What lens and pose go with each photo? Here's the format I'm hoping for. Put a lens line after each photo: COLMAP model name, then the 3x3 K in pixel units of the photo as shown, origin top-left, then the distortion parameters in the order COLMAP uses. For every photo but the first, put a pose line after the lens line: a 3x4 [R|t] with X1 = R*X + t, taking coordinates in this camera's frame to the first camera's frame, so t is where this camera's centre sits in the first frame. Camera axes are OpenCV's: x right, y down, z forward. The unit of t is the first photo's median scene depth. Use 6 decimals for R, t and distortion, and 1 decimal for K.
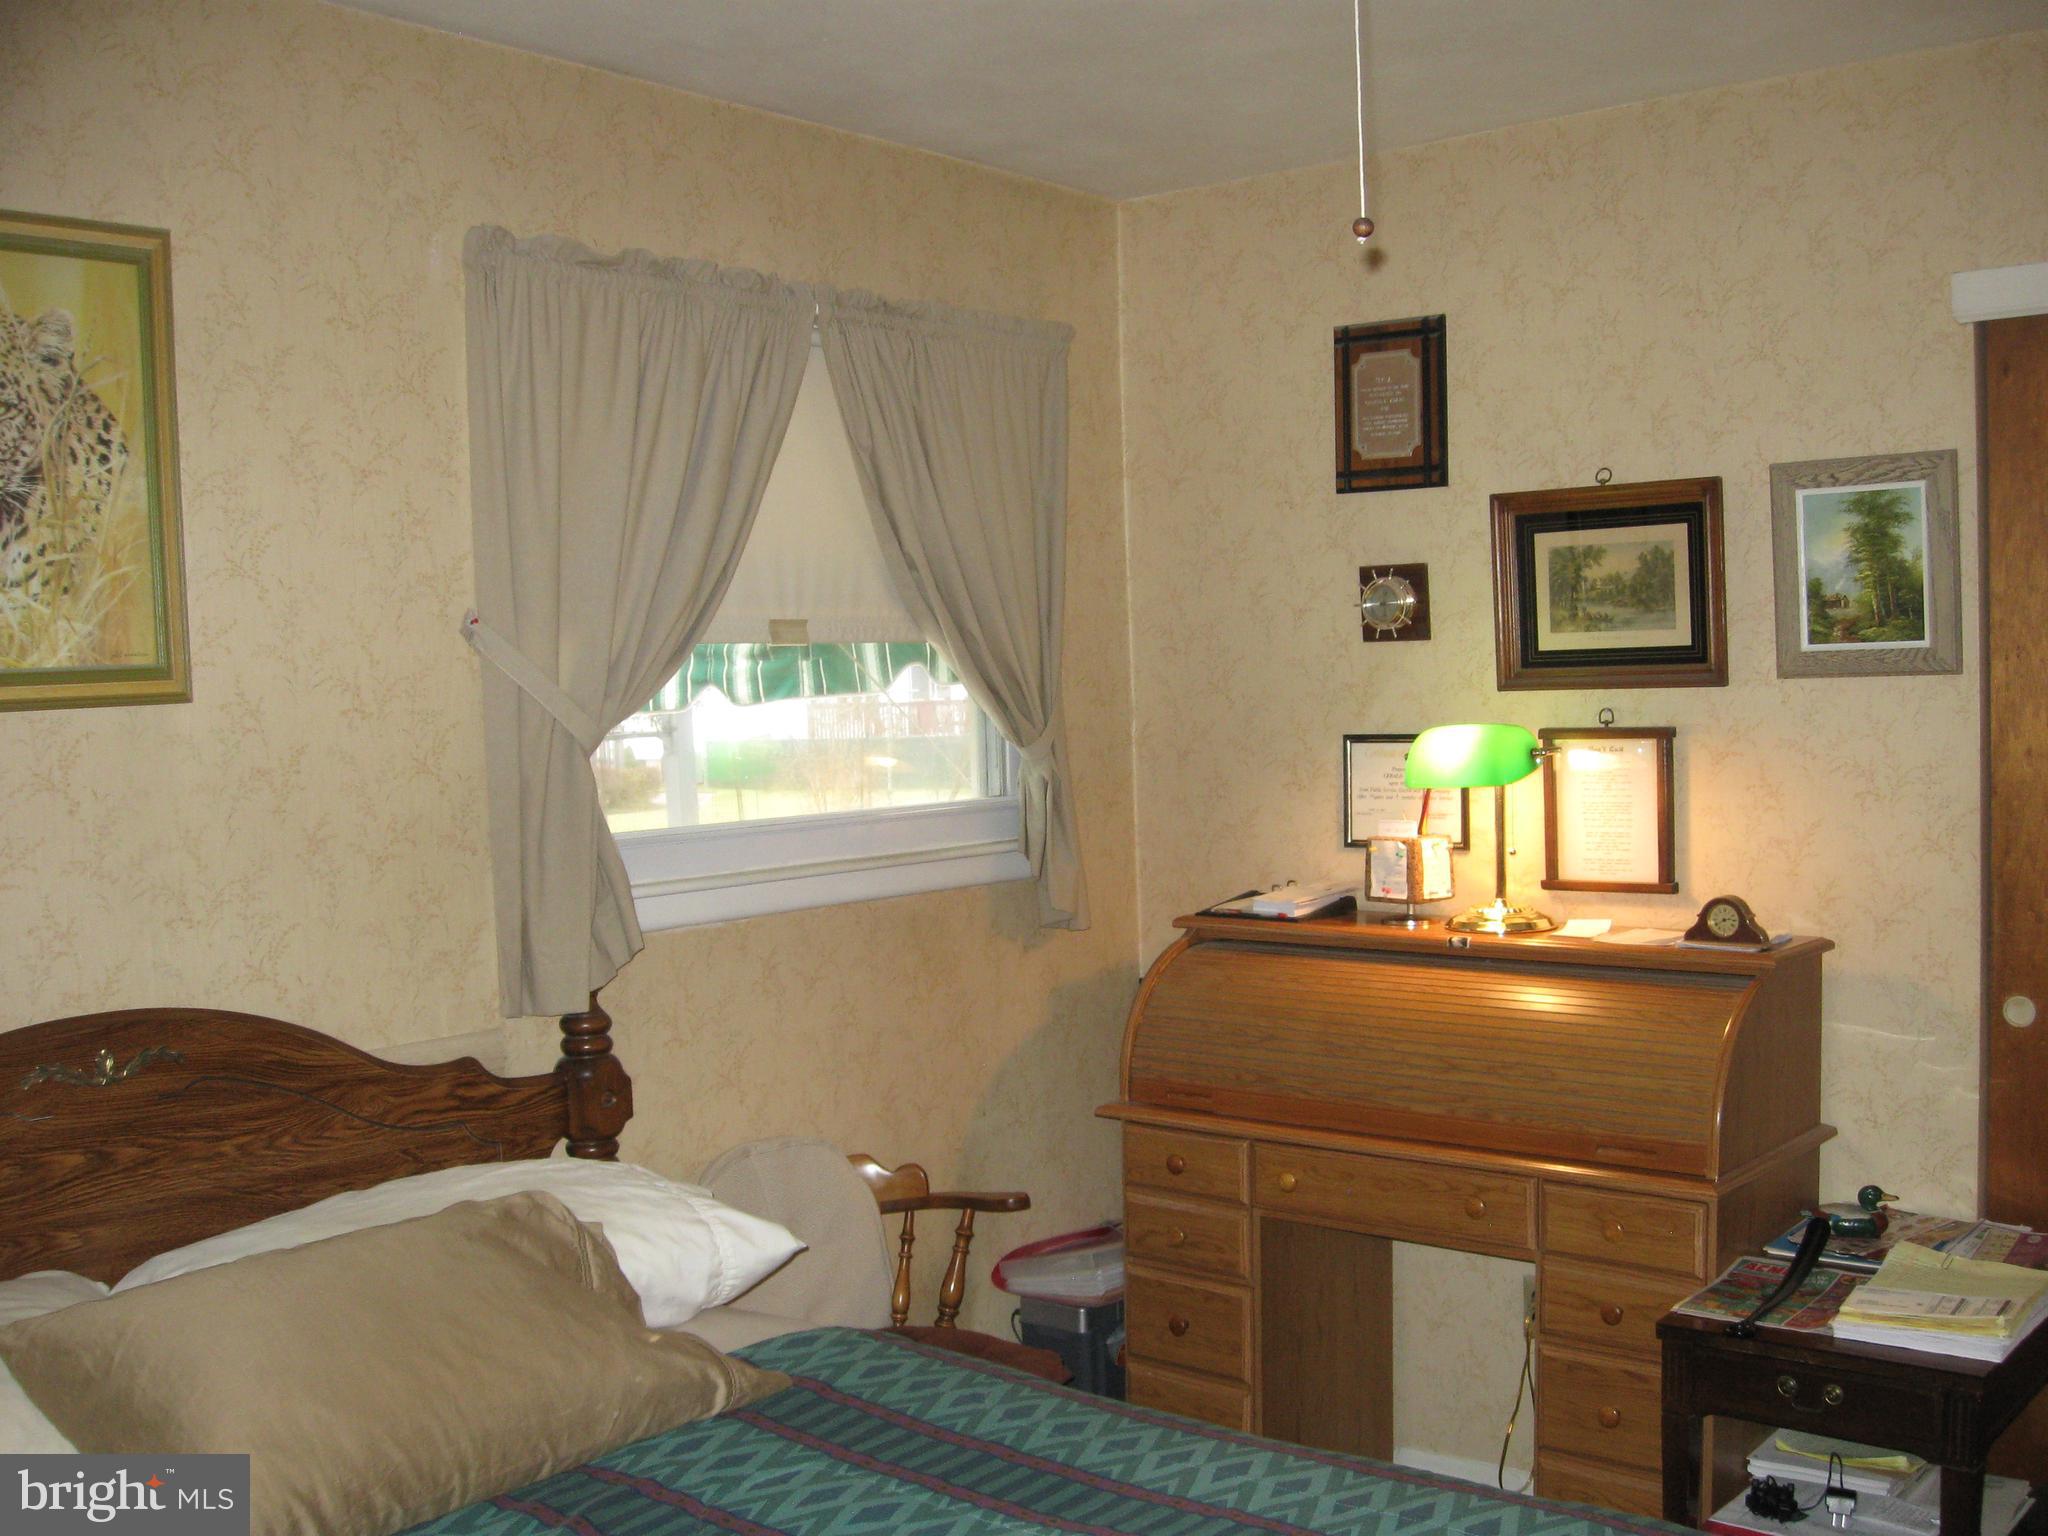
lens RADIAL K [[2113.6, 0, 1067.8], [0, 2113.6, 738.8], [0, 0, 1]] dist [-0.114630, 0.000000]
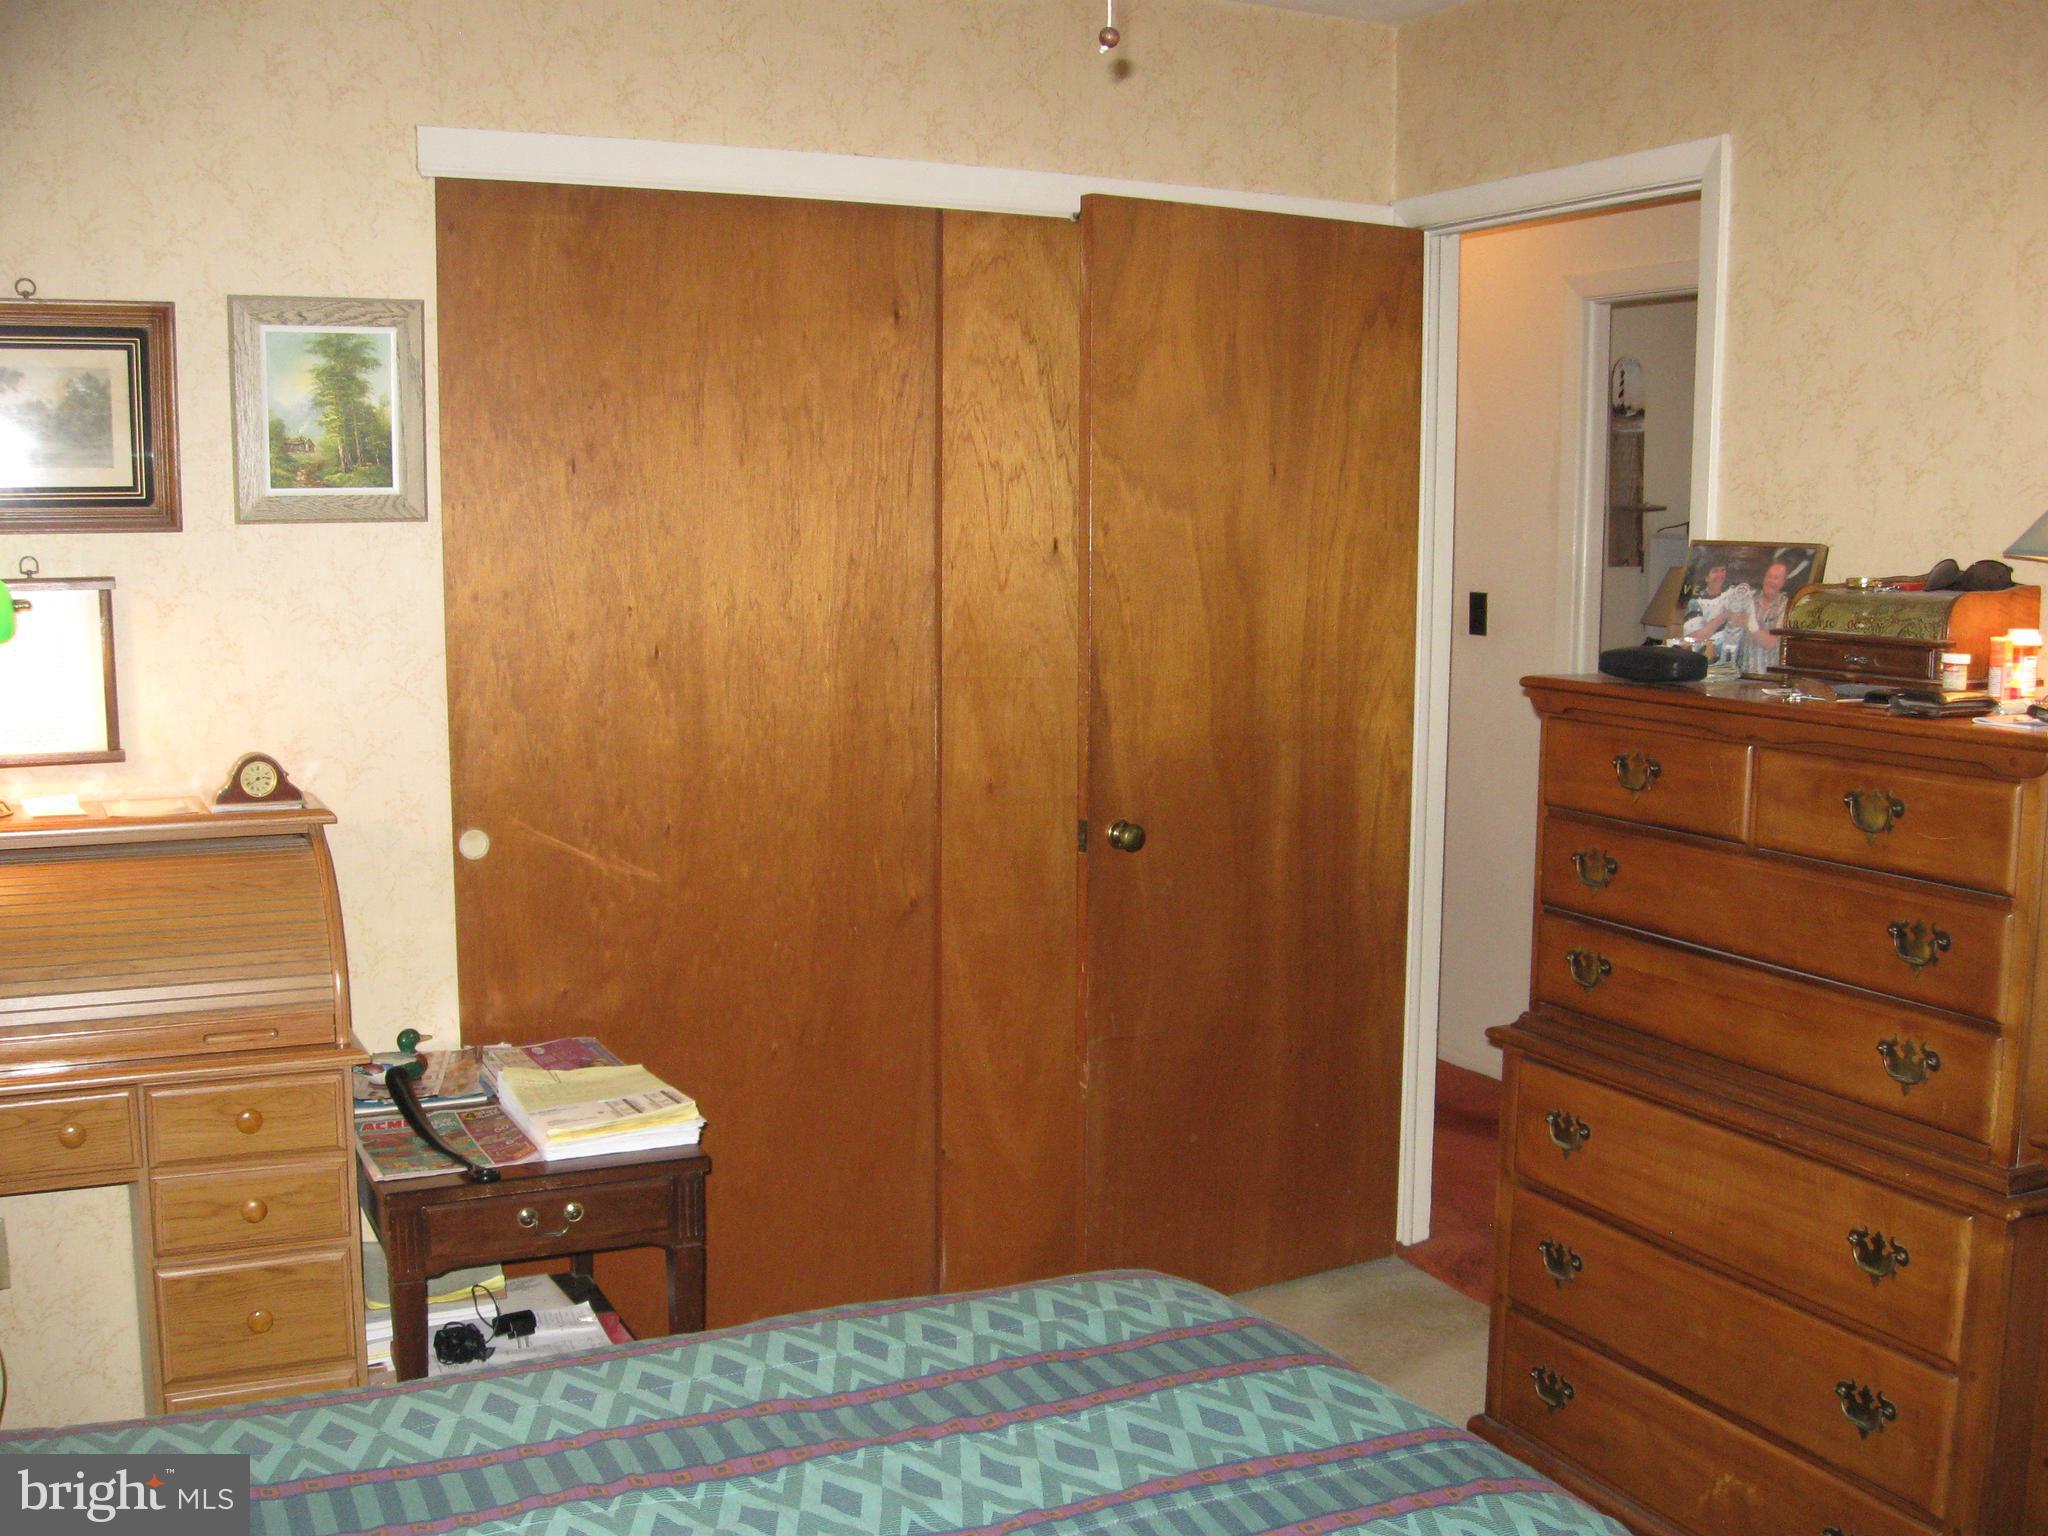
lens RADIAL K [[2113.6, 0, 1024.8], [0, 2113.6, 773.9], [0, 0, 1]] dist [-0.114630, 0.000000]
pose [[0.421519, -0.079116, 0.903362, -0.383501], [0.012359, 0.996596, 0.081514, 0.012285], [-0.906735, -0.023195, 0.421061, 0.290221]]
